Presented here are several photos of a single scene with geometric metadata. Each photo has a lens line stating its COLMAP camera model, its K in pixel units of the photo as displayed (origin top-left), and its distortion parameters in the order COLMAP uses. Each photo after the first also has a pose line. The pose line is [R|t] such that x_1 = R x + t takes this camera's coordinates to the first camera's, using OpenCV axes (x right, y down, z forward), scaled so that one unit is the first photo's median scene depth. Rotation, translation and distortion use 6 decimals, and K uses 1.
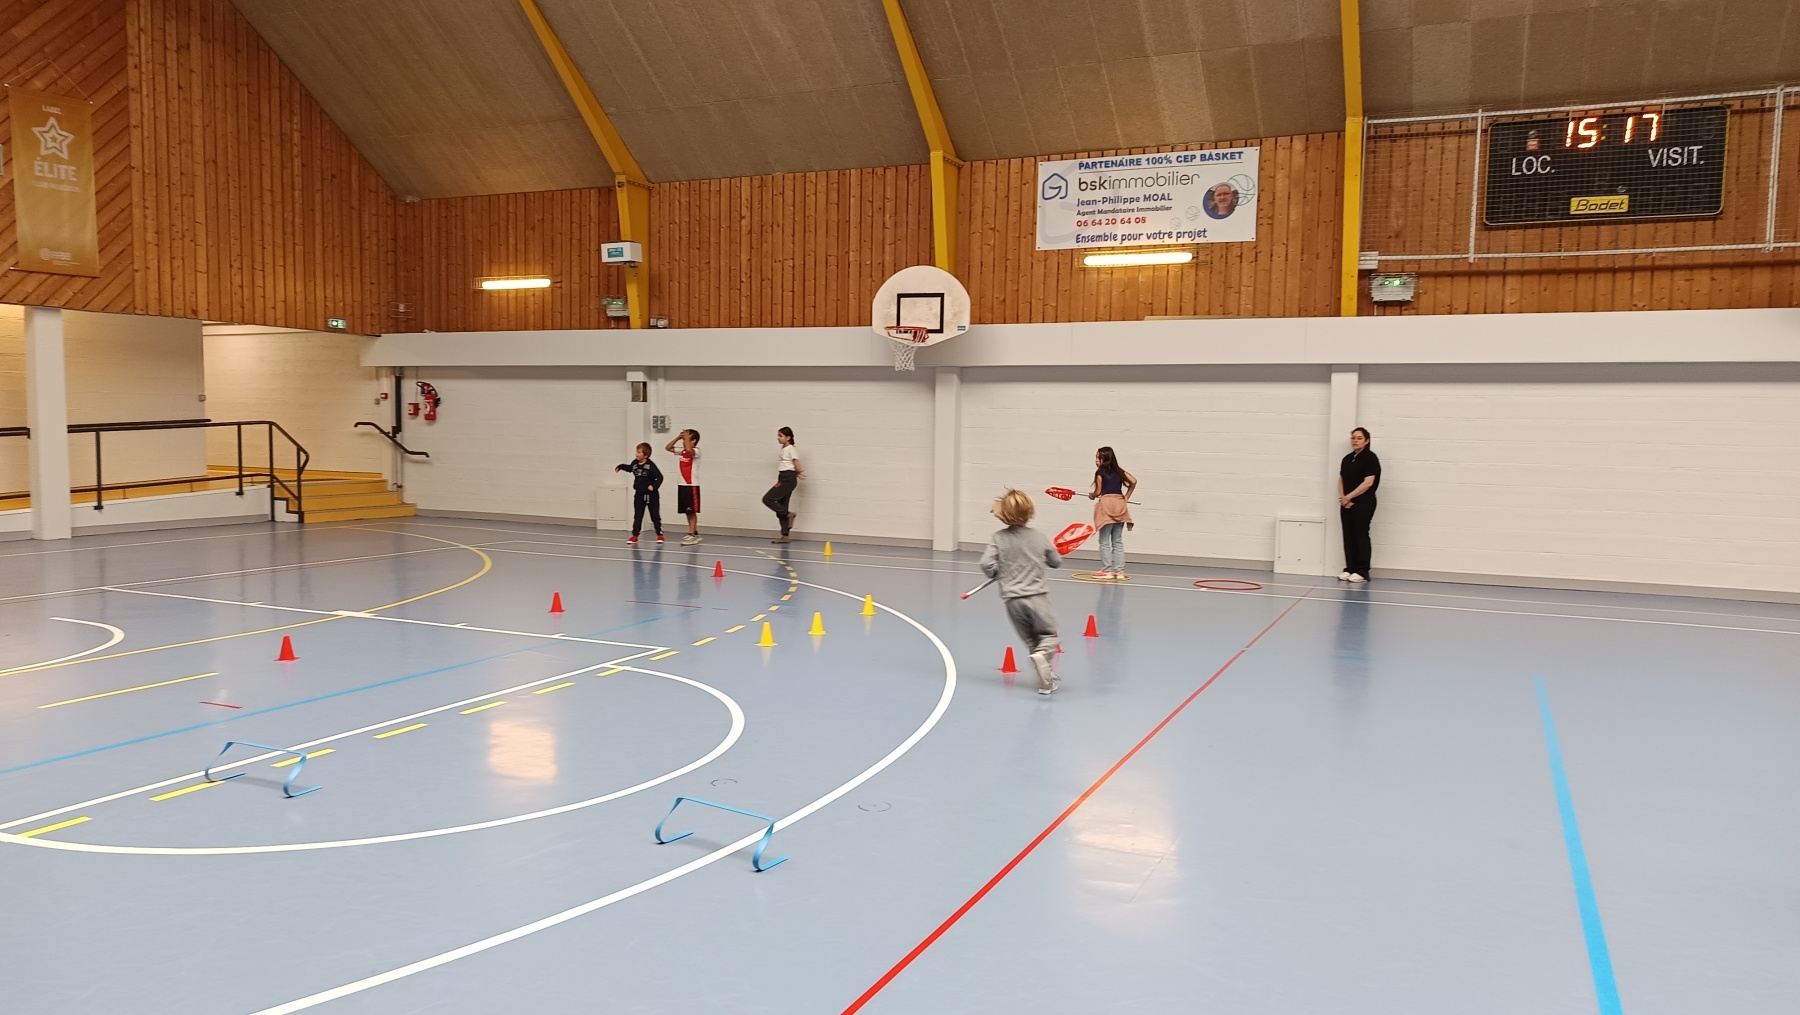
lens RADIAL K [[1261.9, 0, 900.3], [0, 1261.9, 520.0], [0, 0, 1]] dist [0.008683, 0.010132]
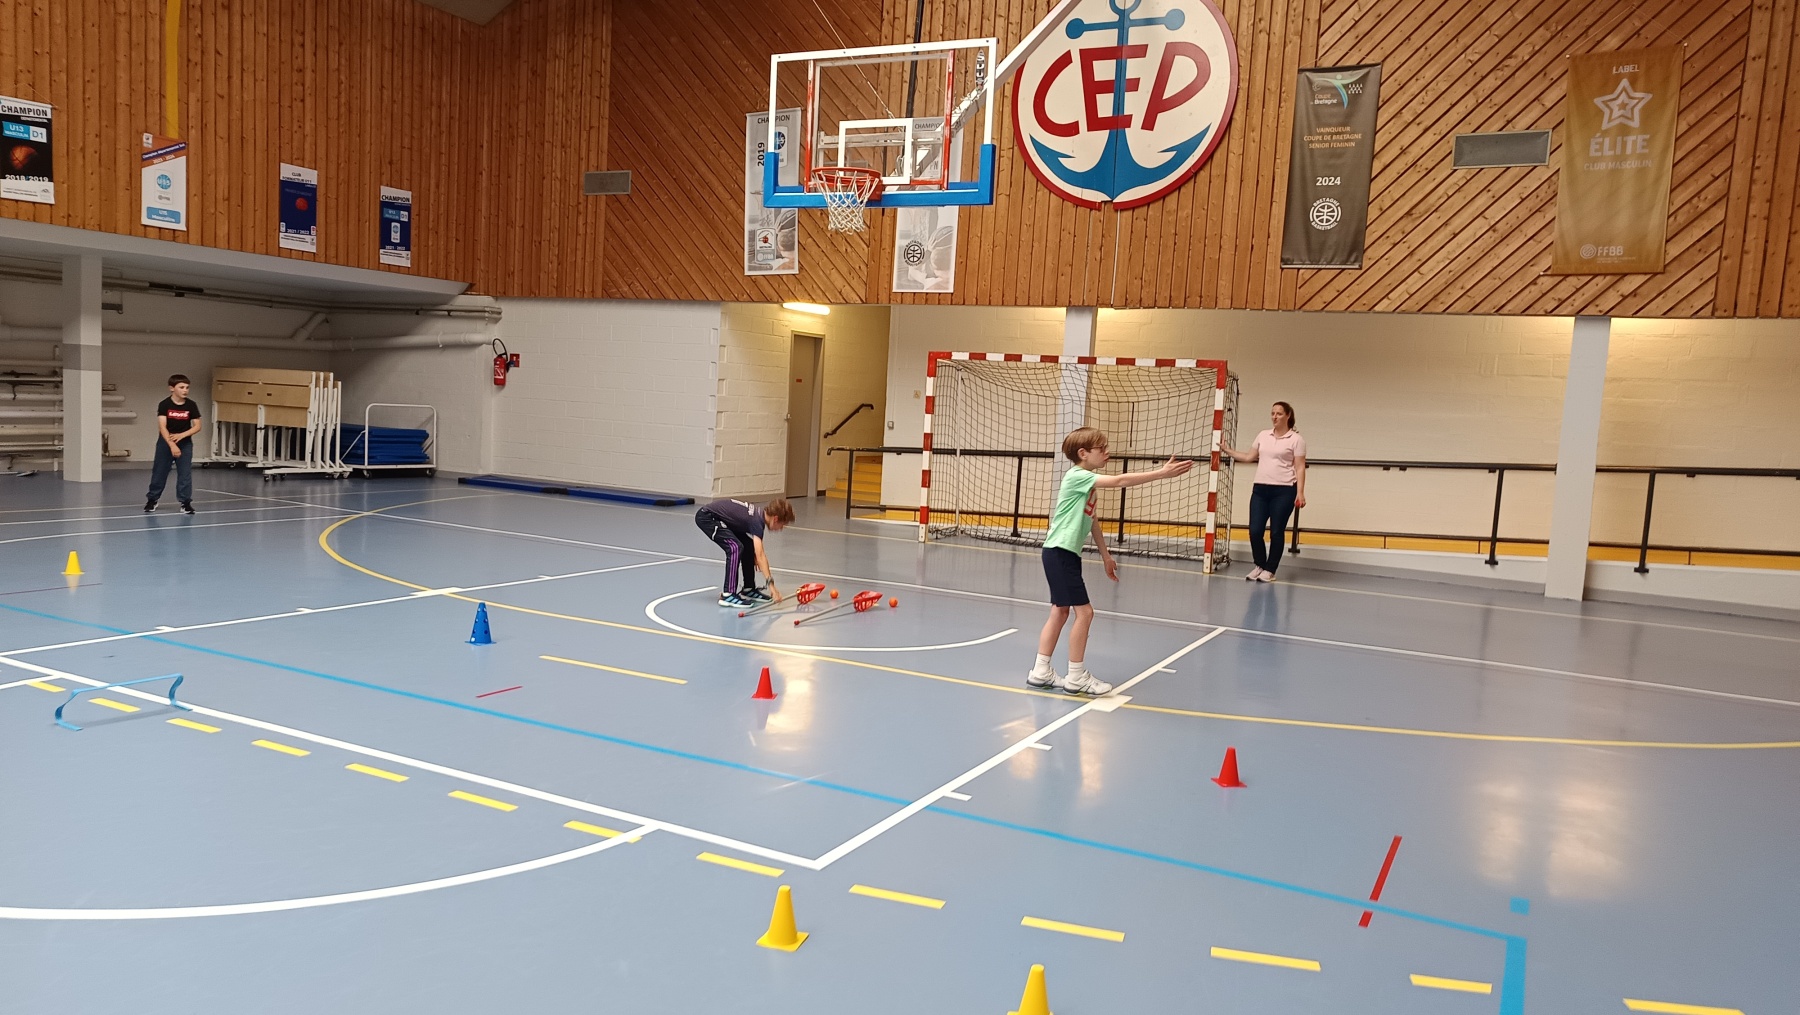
lens RADIAL K [[1261.9, 0, 892.8], [0, 1261.9, 517.8], [0, 0, 1]] dist [0.008683, 0.010132]
pose [[-0.041376, 0.073799, -0.996414, 0.159064], [-0.134827, 0.987735, 0.078755, -0.040603], [0.990005, 0.137602, -0.030918, 0.562495]]
